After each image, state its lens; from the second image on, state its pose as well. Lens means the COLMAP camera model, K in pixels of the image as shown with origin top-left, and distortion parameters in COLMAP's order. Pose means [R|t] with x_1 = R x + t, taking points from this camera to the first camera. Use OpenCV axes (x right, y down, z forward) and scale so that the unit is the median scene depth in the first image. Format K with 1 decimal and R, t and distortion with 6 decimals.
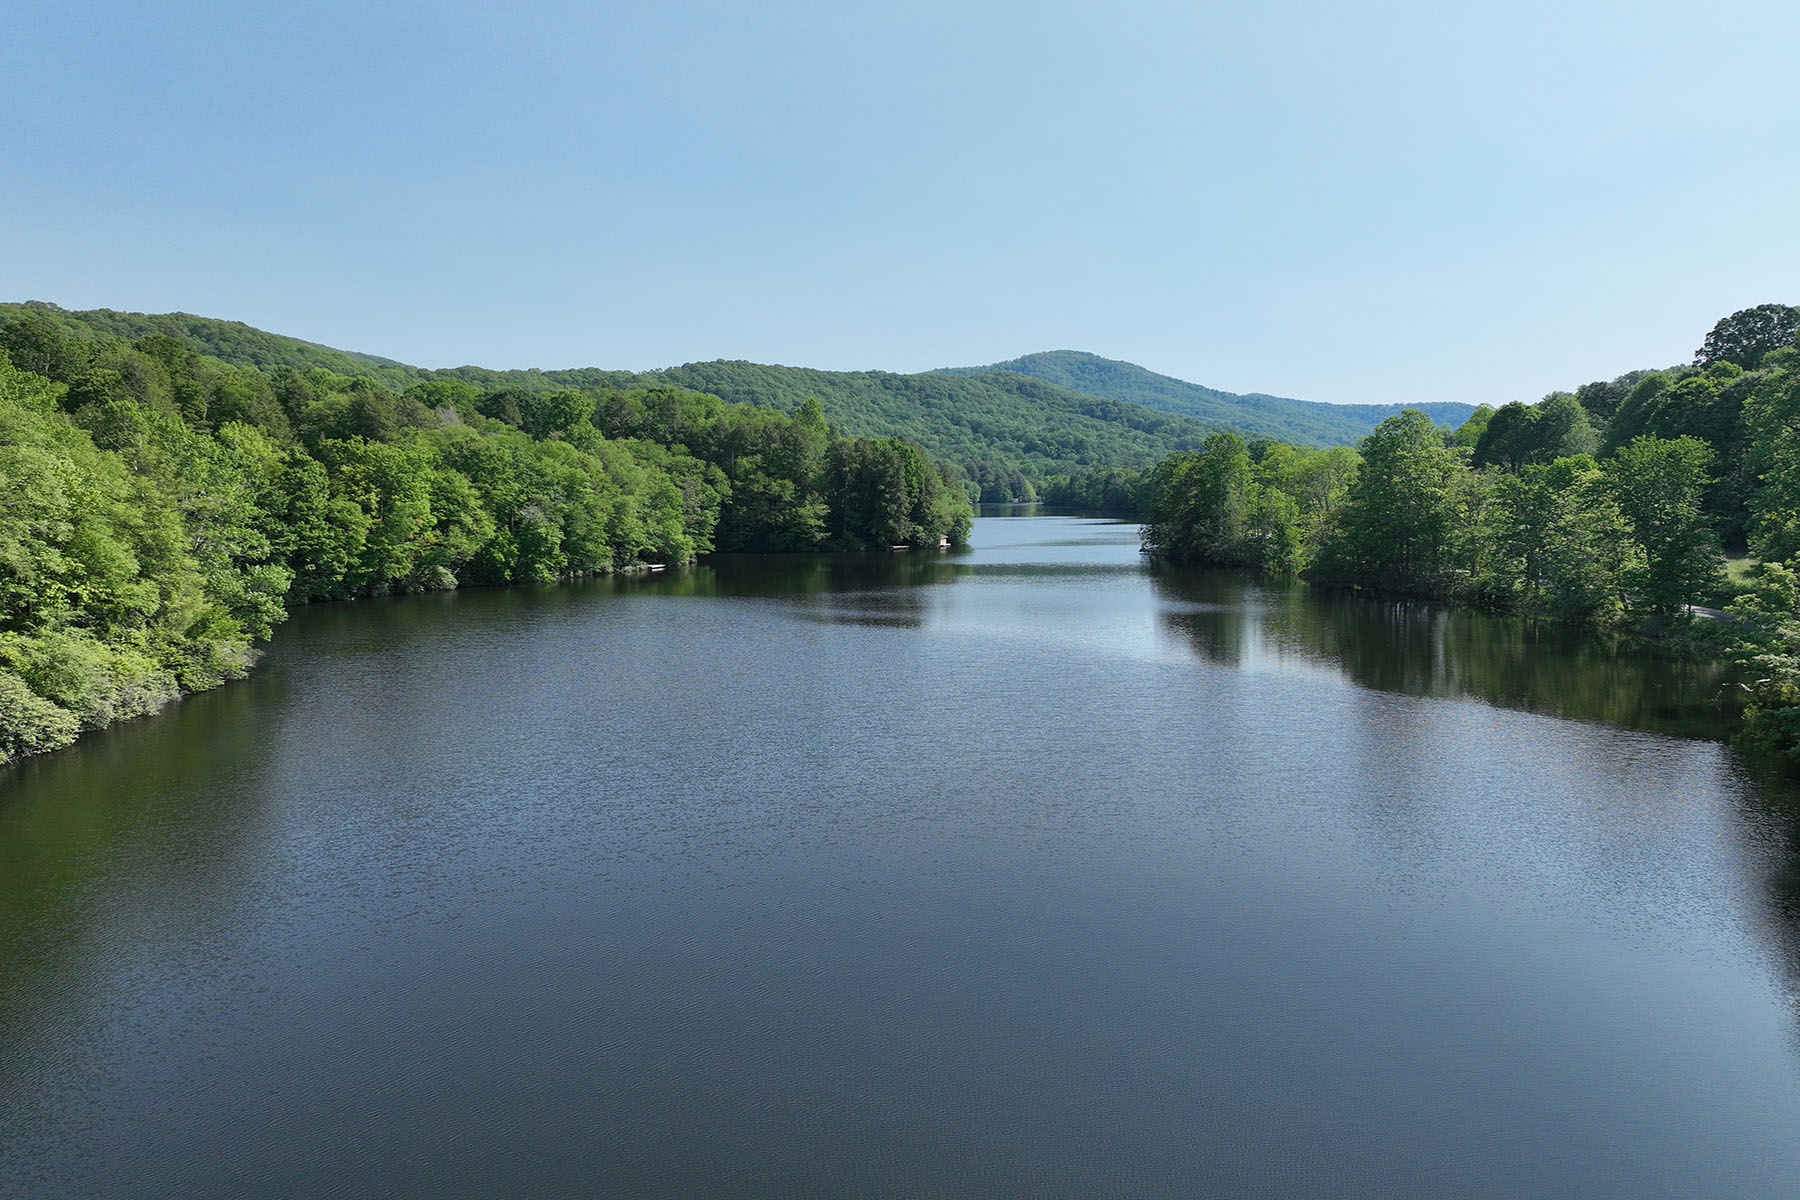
lens RADIAL K [[1228.9, 0, 911.5], [0, 1228.9, 593.3], [0, 0, 1]] dist [-0.007433, 0.009555]
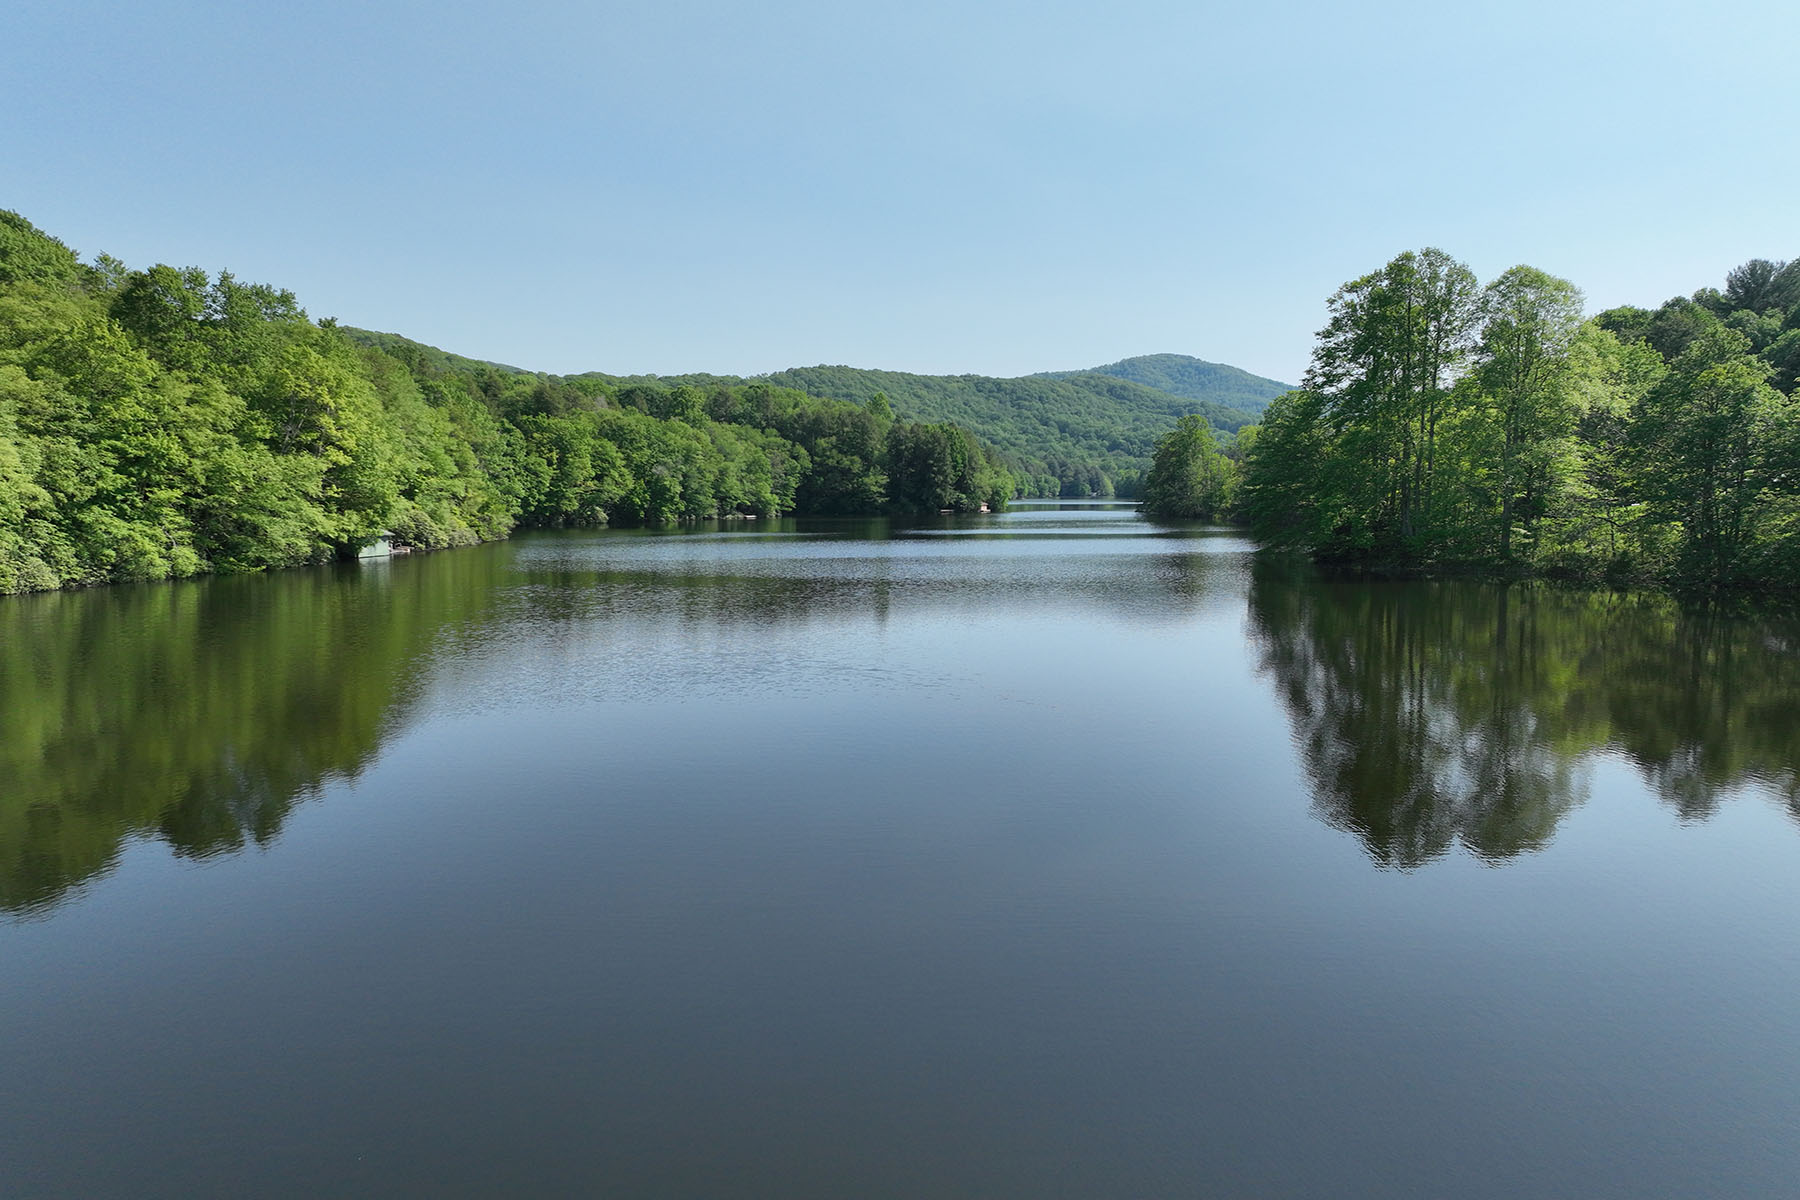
lens RADIAL K [[1228.9, 0, 898.2], [0, 1228.9, 594.1], [0, 0, 1]] dist [-0.007433, 0.009555]
pose [[0.995420, 0.009657, -0.095112, 0.059975], [-0.010012, 0.999945, -0.003255, 0.050076], [0.095075, 0.004193, 0.995461, -0.231863]]
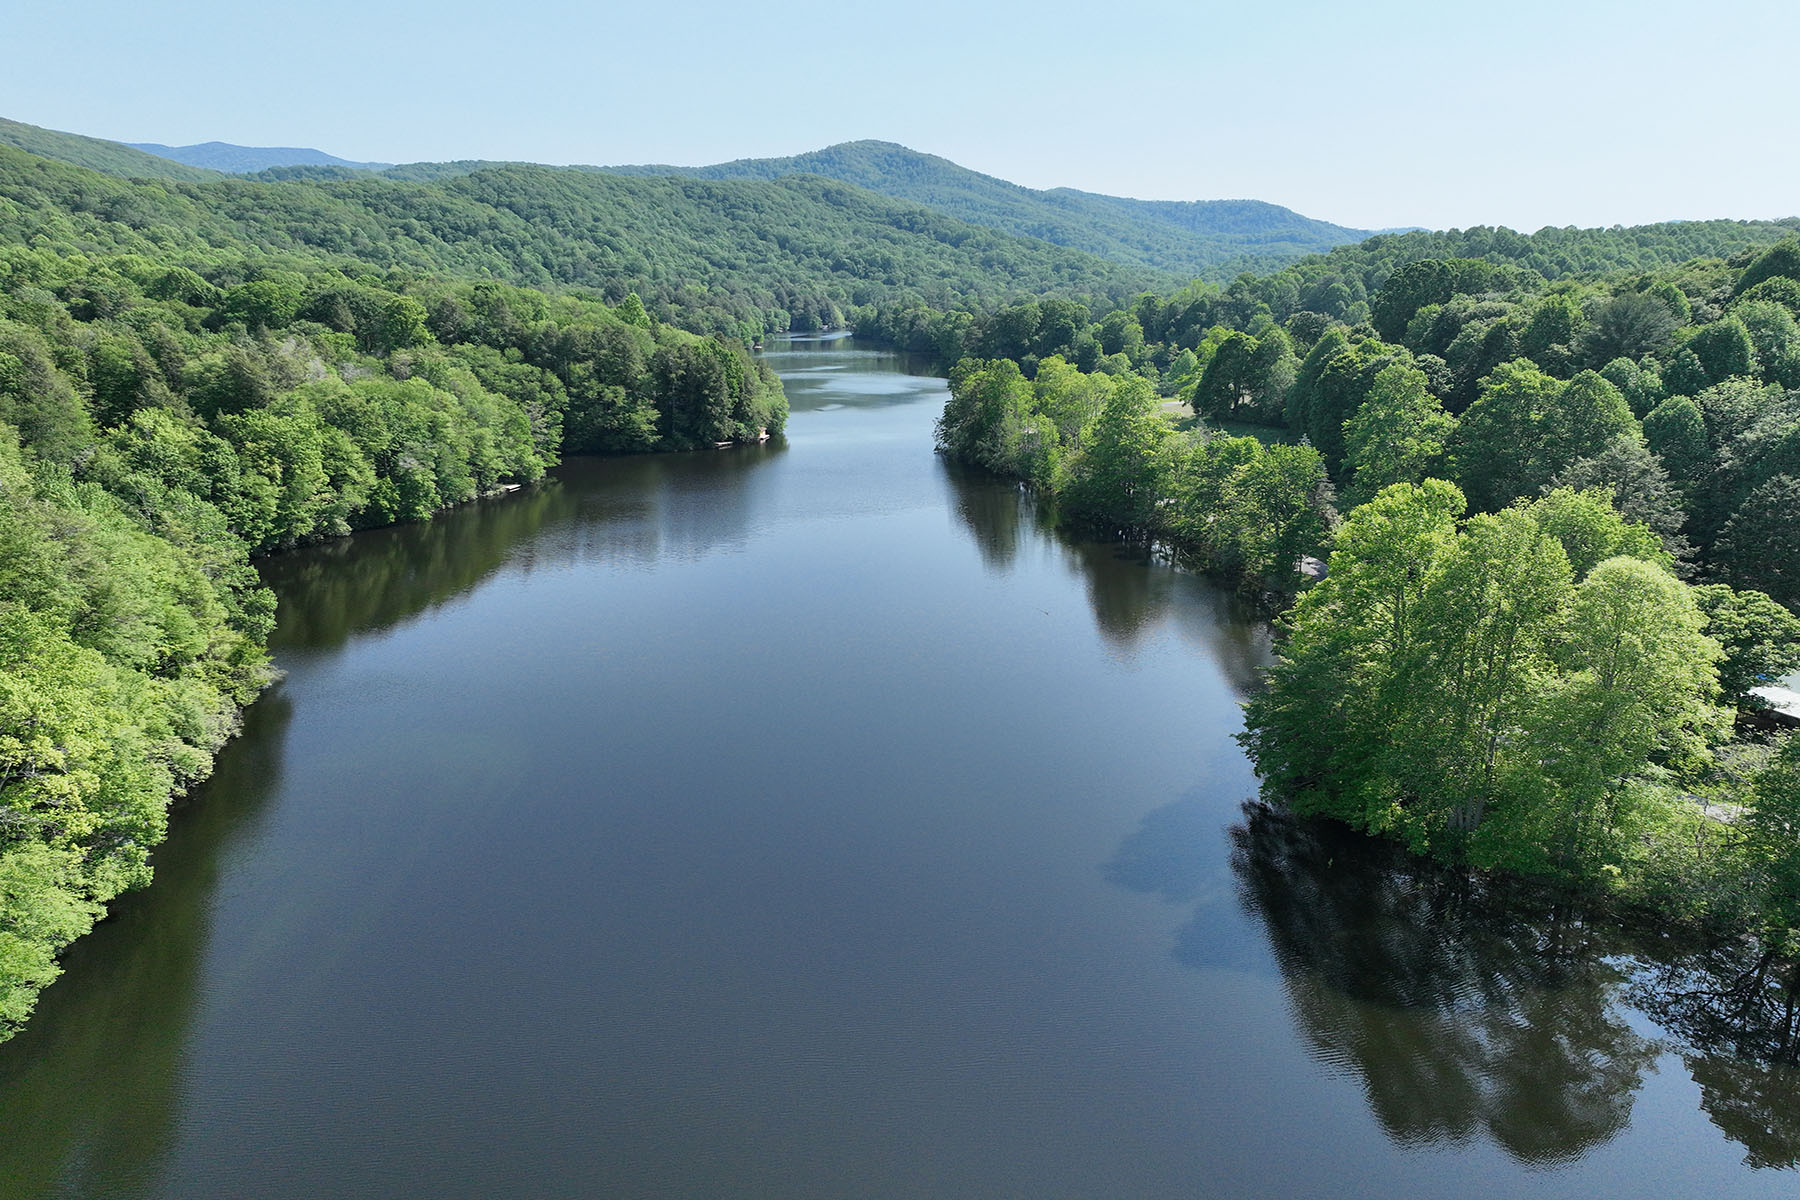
lens RADIAL K [[1228.9, 0, 895.8], [0, 1228.9, 631.3], [0, 0, 1]] dist [-0.007433, 0.009555]
pose [[0.990141, -0.041988, 0.133631, -0.011392], [0.015358, 0.980806, 0.194383, -0.083875], [-0.139228, -0.190414, 0.971781, -0.140447]]
